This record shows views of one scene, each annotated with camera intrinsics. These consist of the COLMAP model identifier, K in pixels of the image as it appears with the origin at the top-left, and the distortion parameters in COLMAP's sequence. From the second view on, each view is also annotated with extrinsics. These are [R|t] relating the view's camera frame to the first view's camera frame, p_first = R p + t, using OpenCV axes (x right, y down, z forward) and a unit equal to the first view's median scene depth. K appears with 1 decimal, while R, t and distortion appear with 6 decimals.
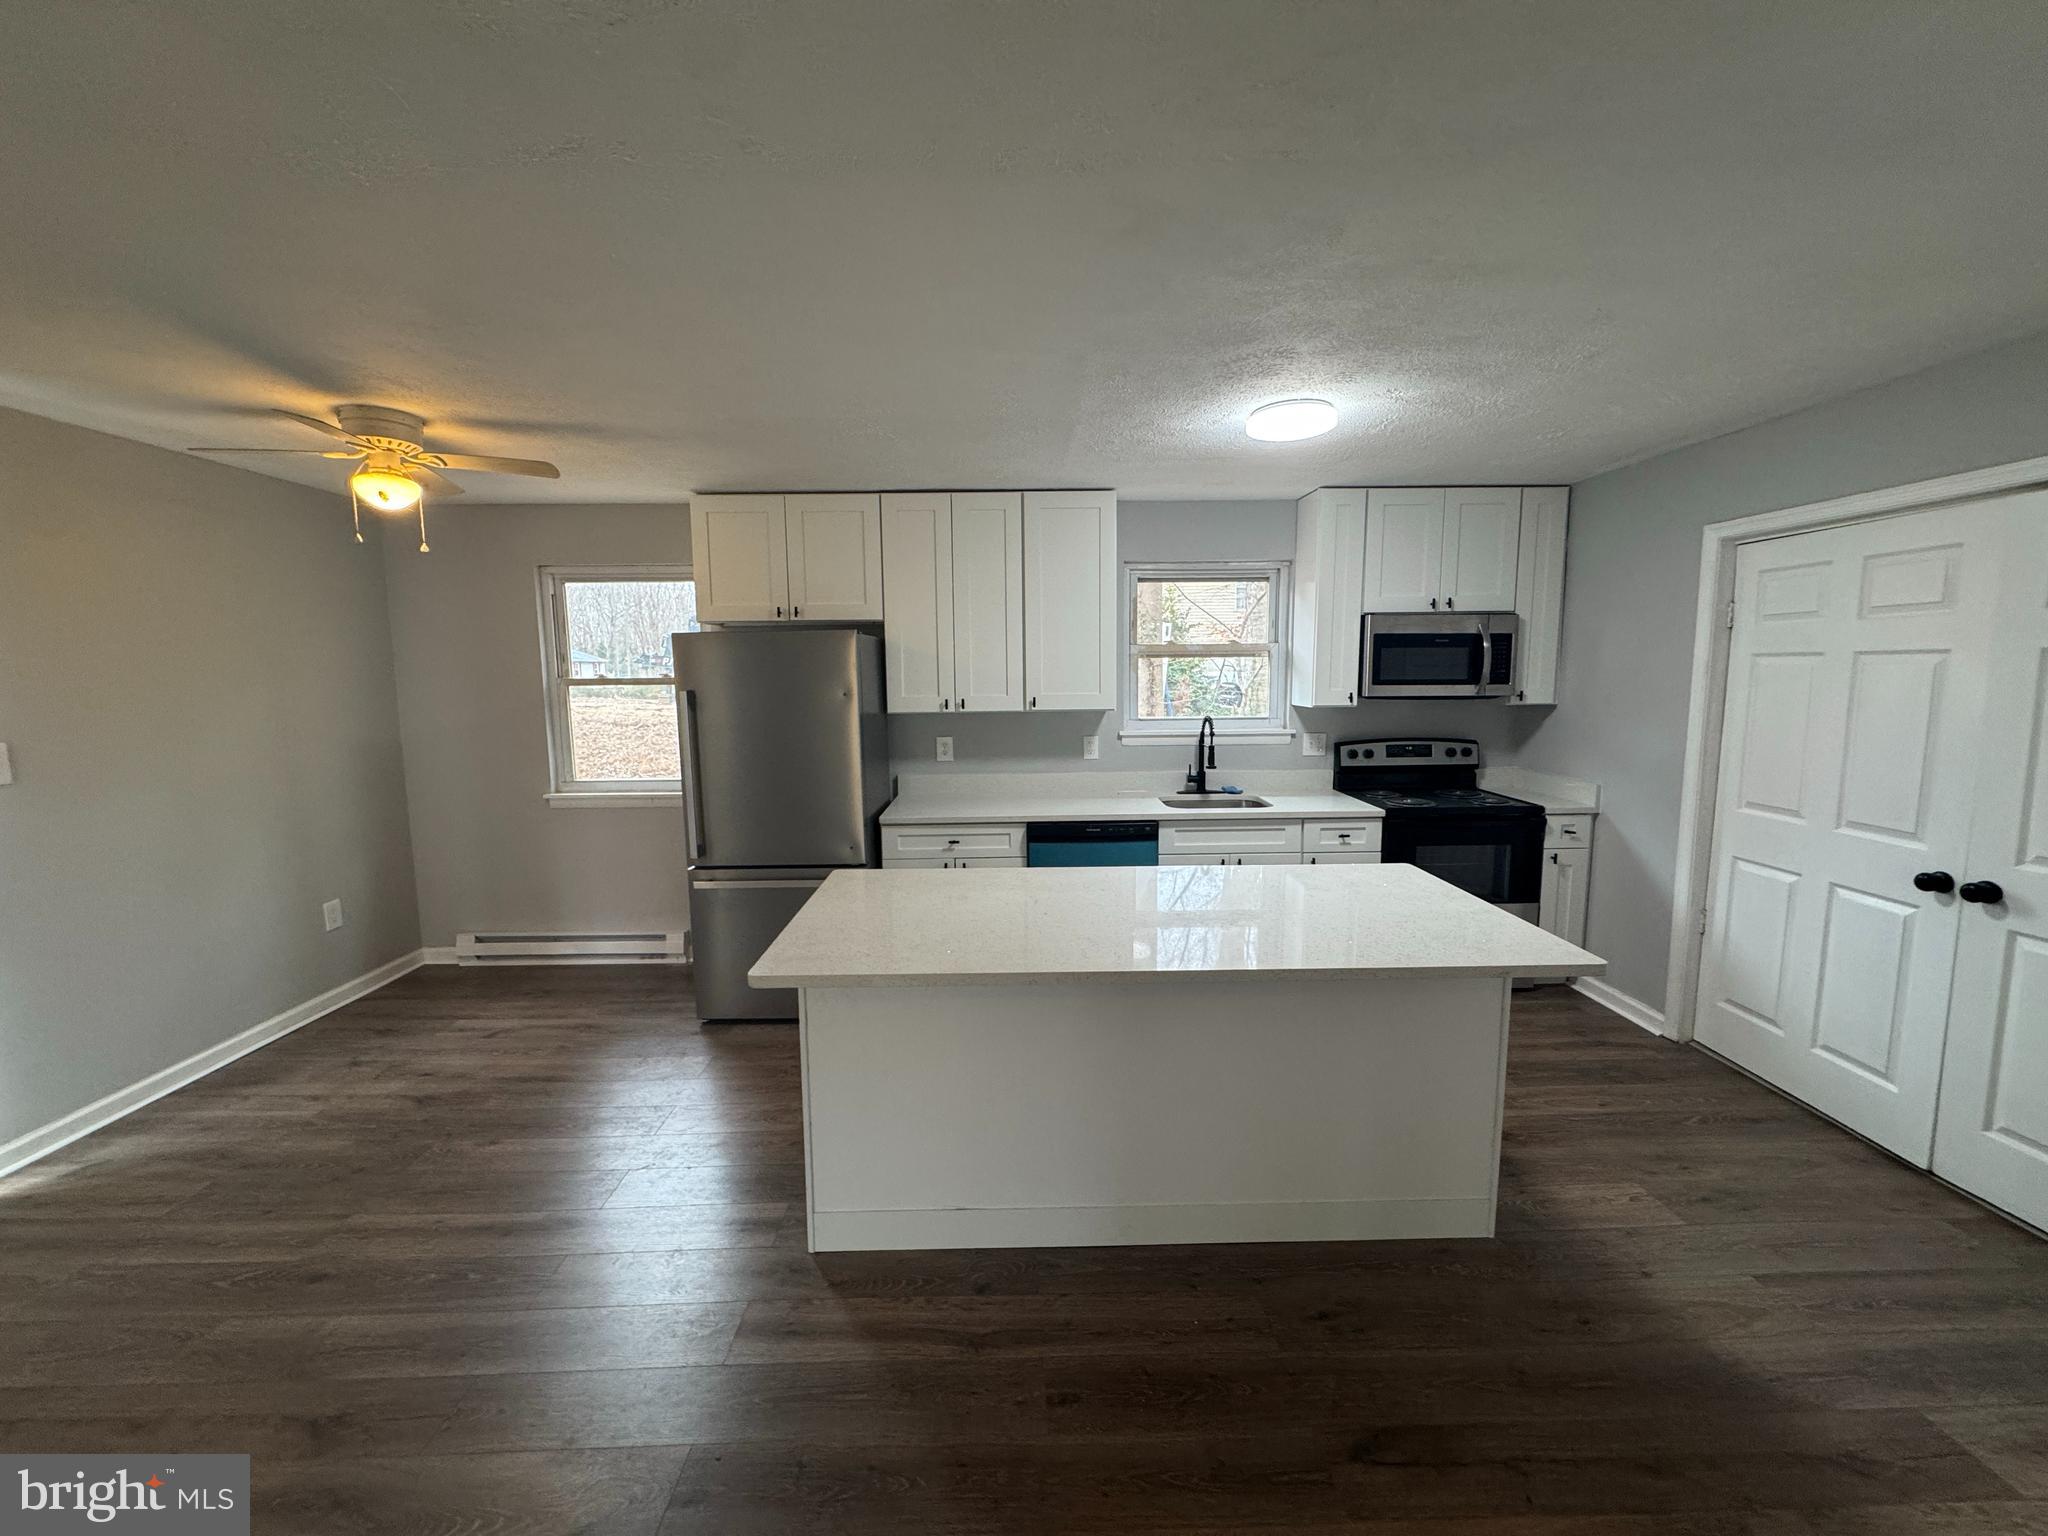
lens RADIAL K [[814.7, 0, 1022.2], [0, 814.7, 761.5], [0, 0, 1]] dist [-0.001100, 0.000903]
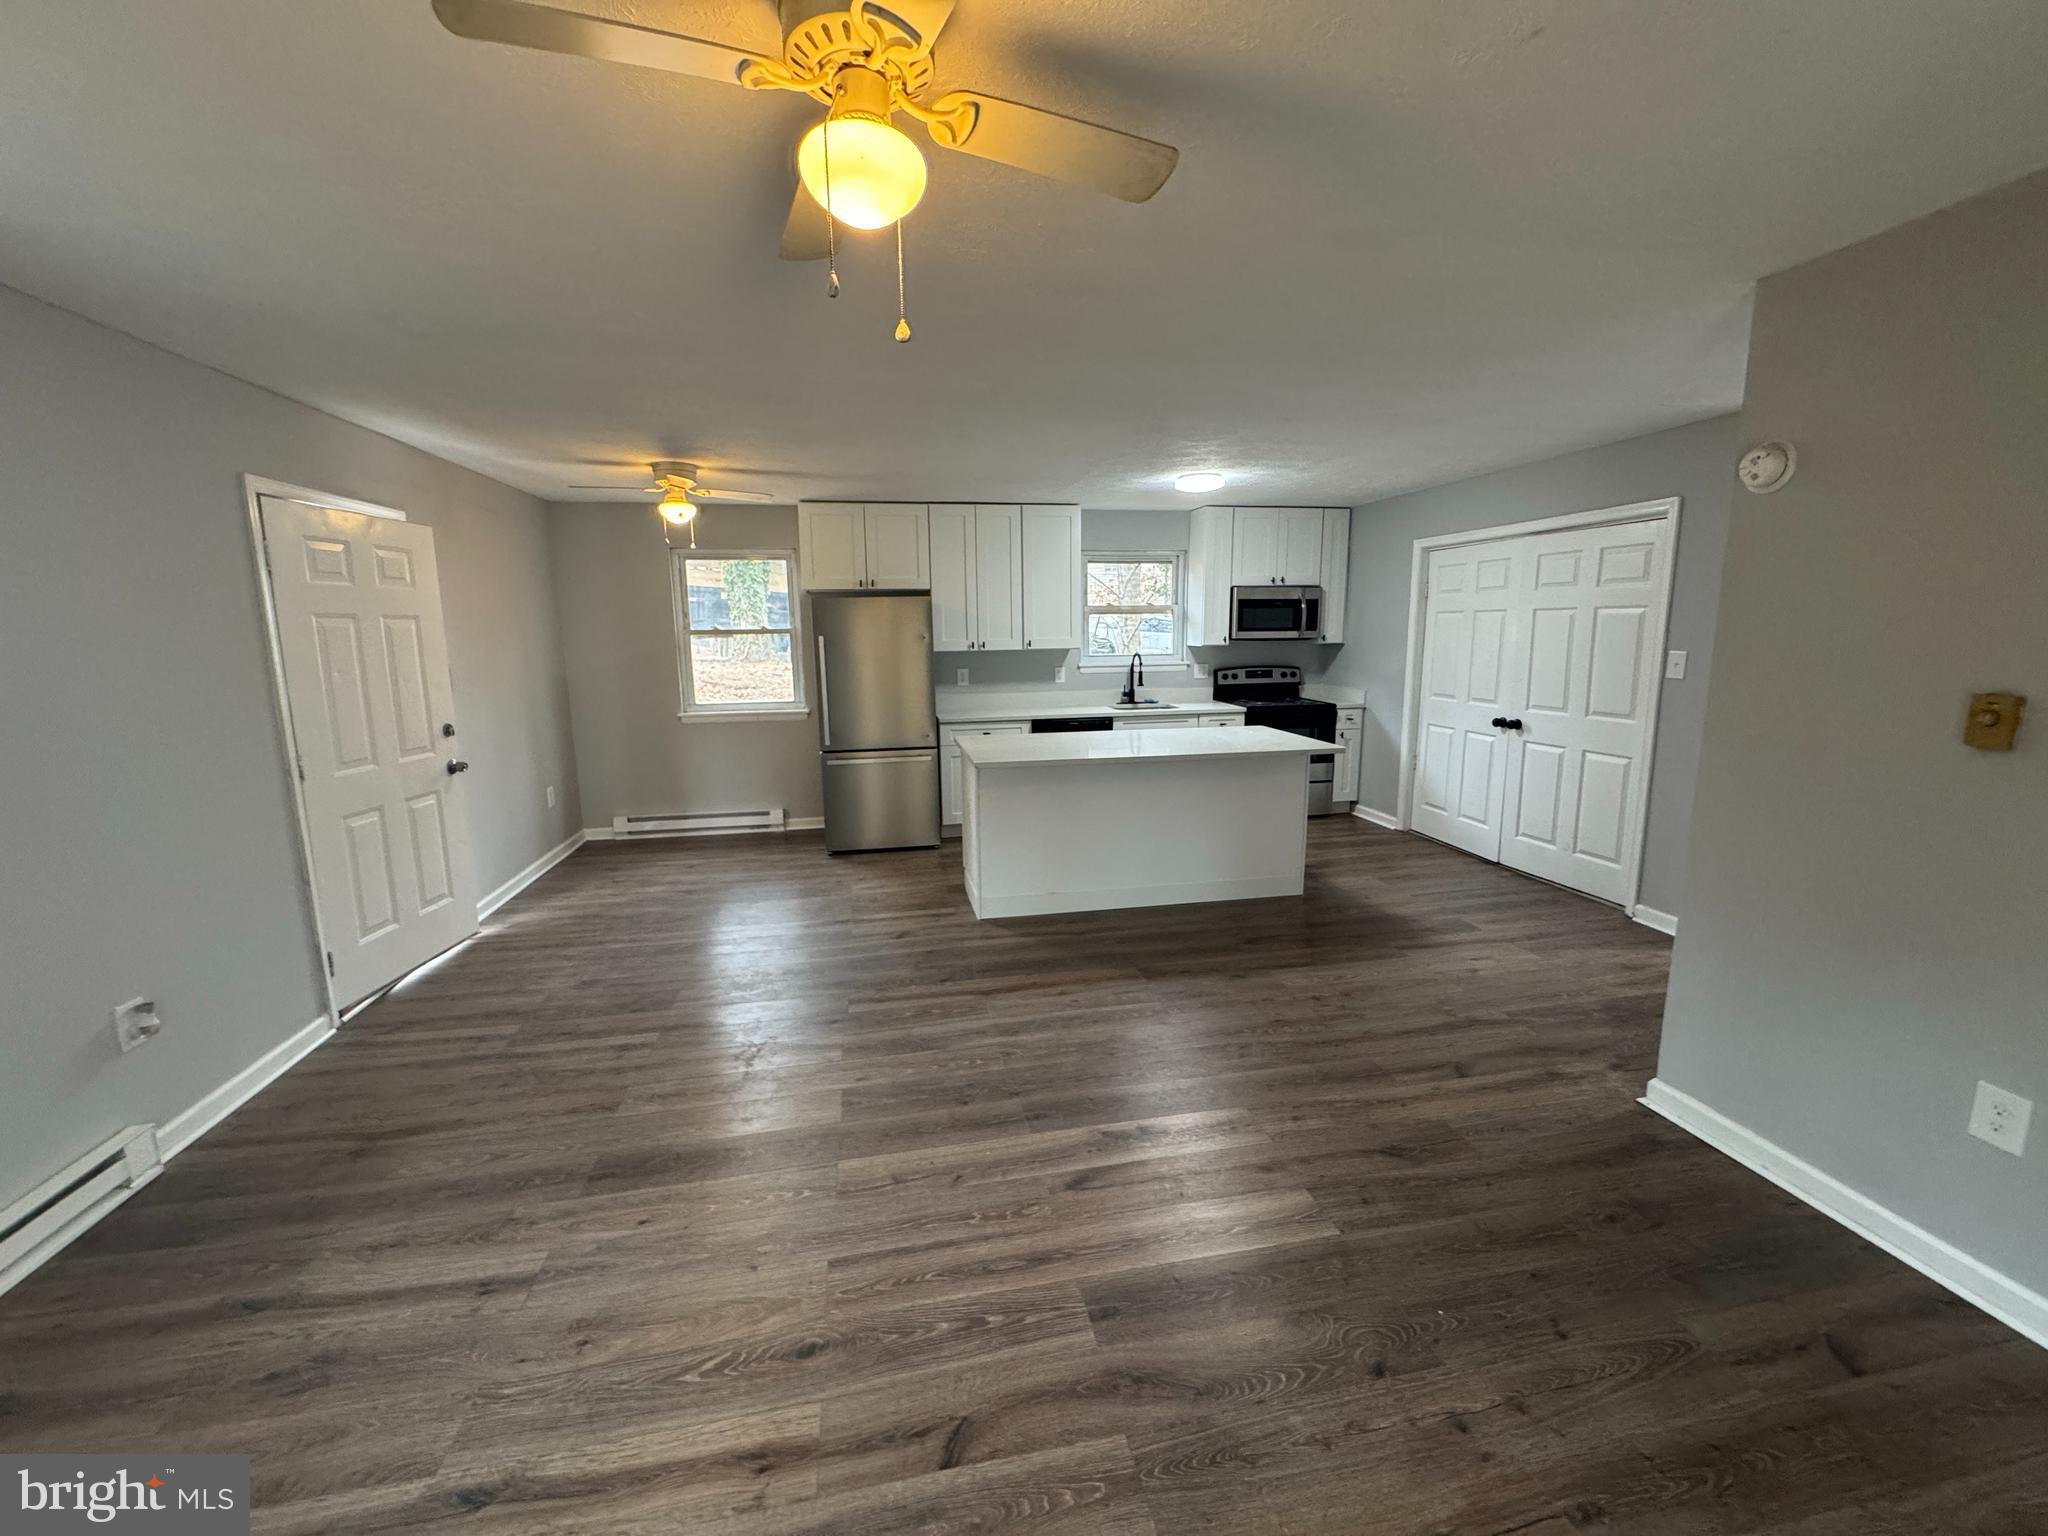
lens RADIAL K [[814.7, 0, 1022.2], [0, 814.7, 761.5], [0, 0, 1]] dist [-0.001100, 0.000903]
pose [[0.985525, -0.030889, 0.166692, -0.272570], [0.022533, 0.998404, 0.051791, 0.071669], [-0.168025, -0.047285, 0.984648, -0.537322]]
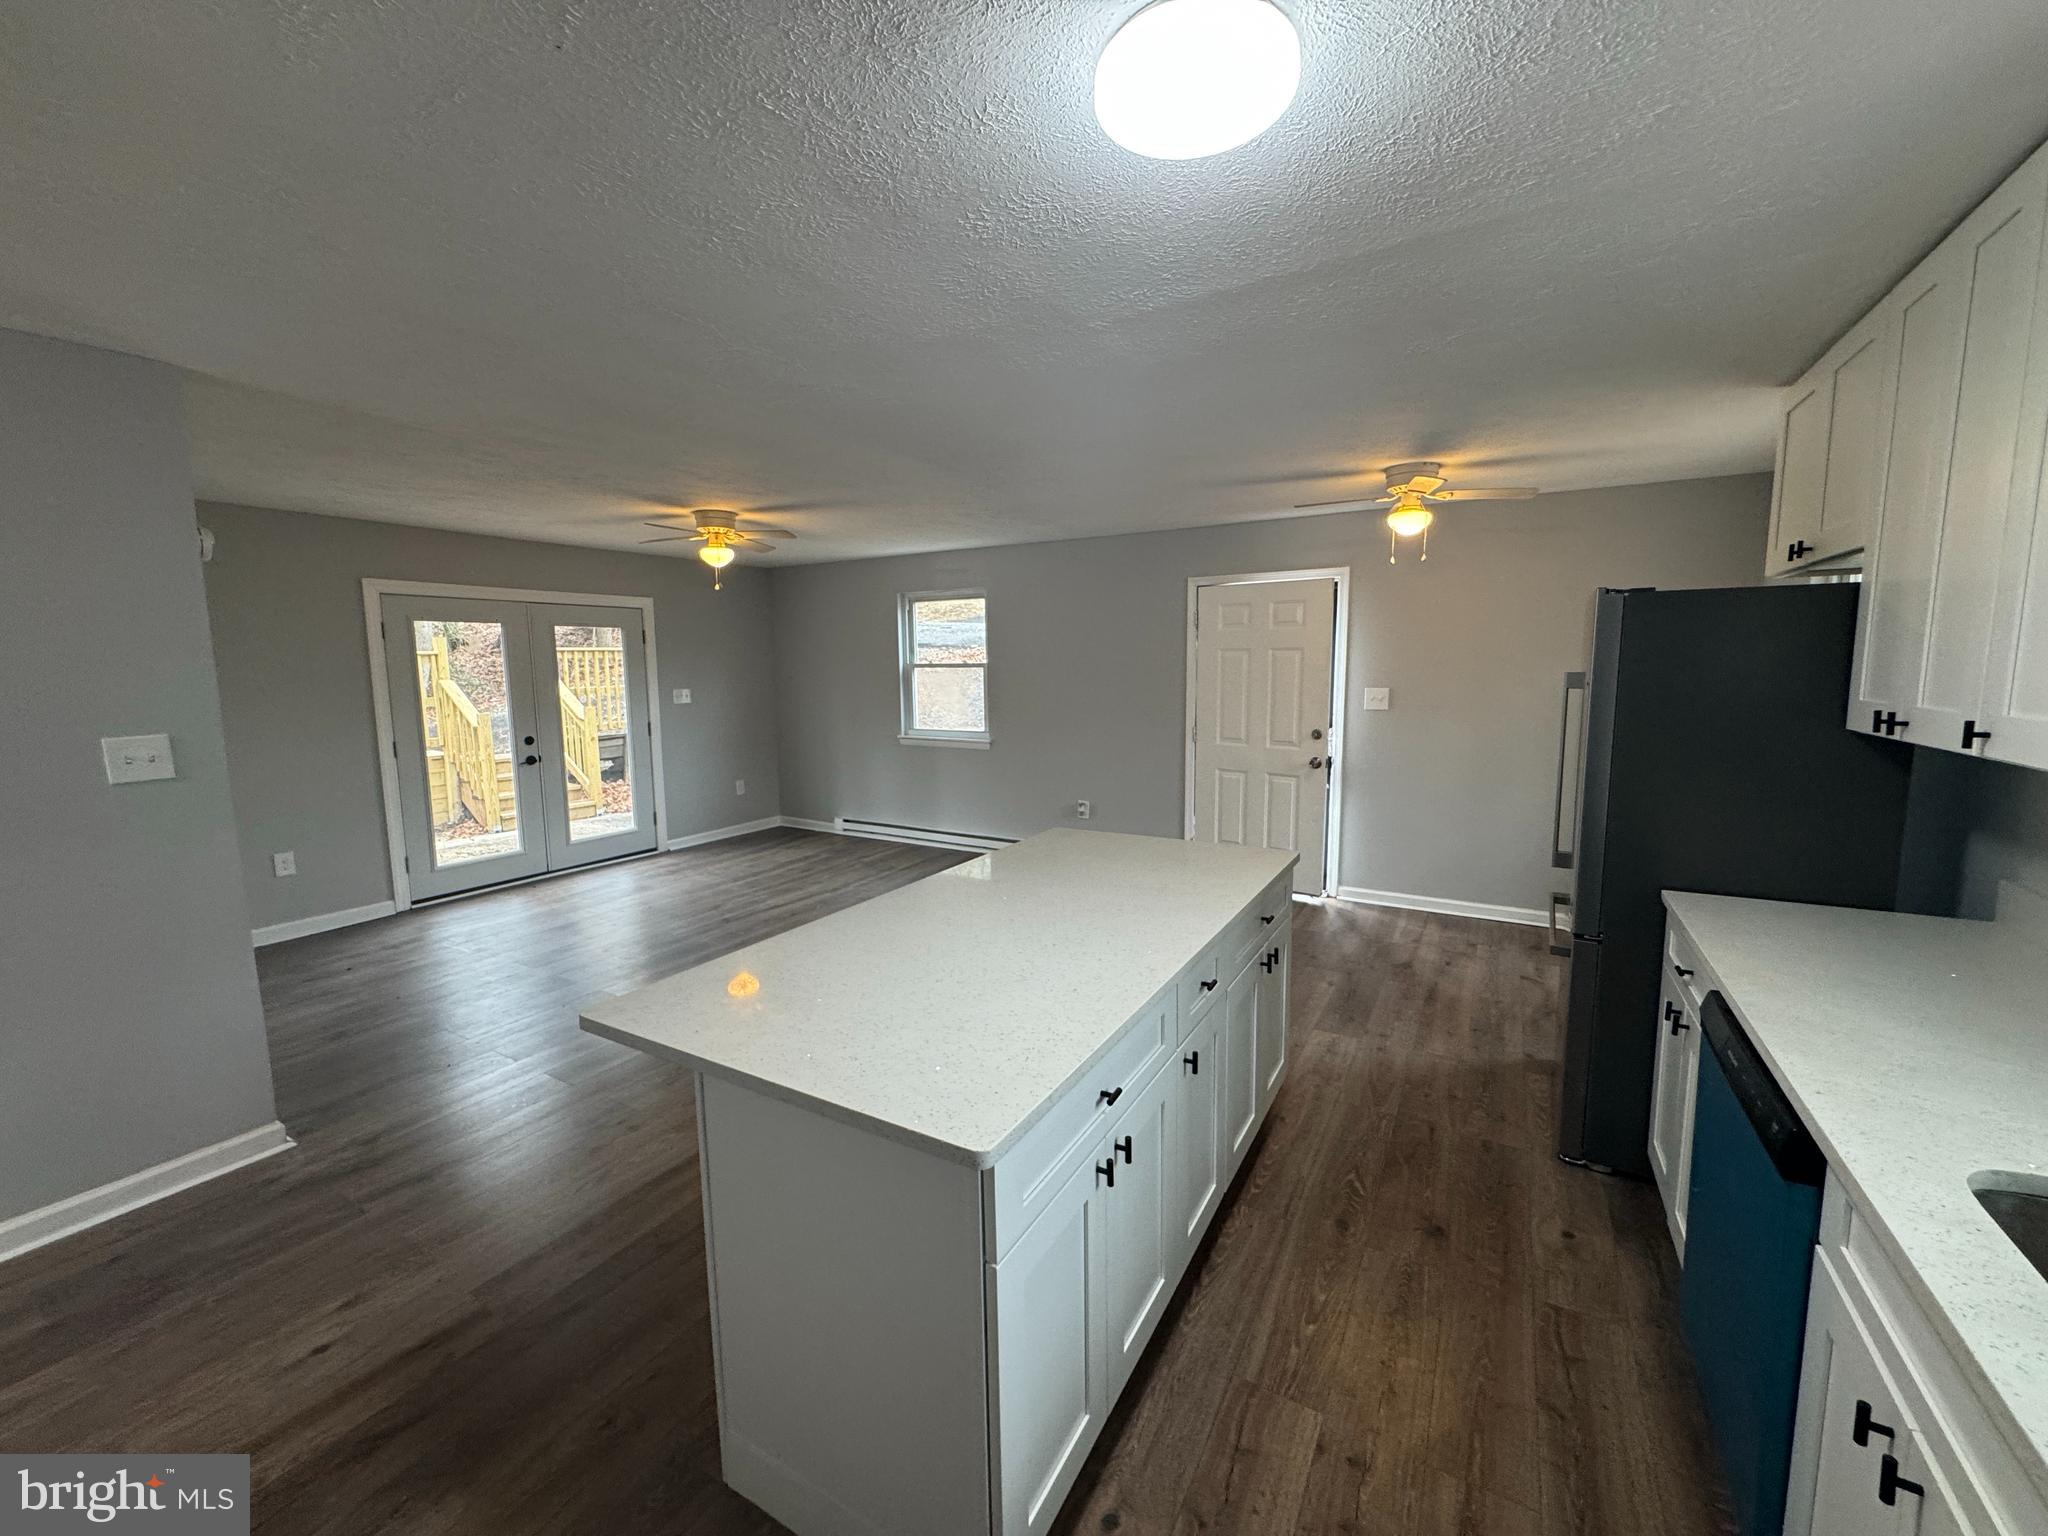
lens RADIAL K [[814.7, 0, 1022.2], [0, 814.7, 761.5], [0, 0, 1]] dist [-0.001100, 0.000903]
pose [[-0.526599, 0.117611, -0.841939, 0.566441], [-0.080546, 0.979026, 0.187140, -0.097583], [0.846289, 0.166363, -0.506081, 0.864467]]
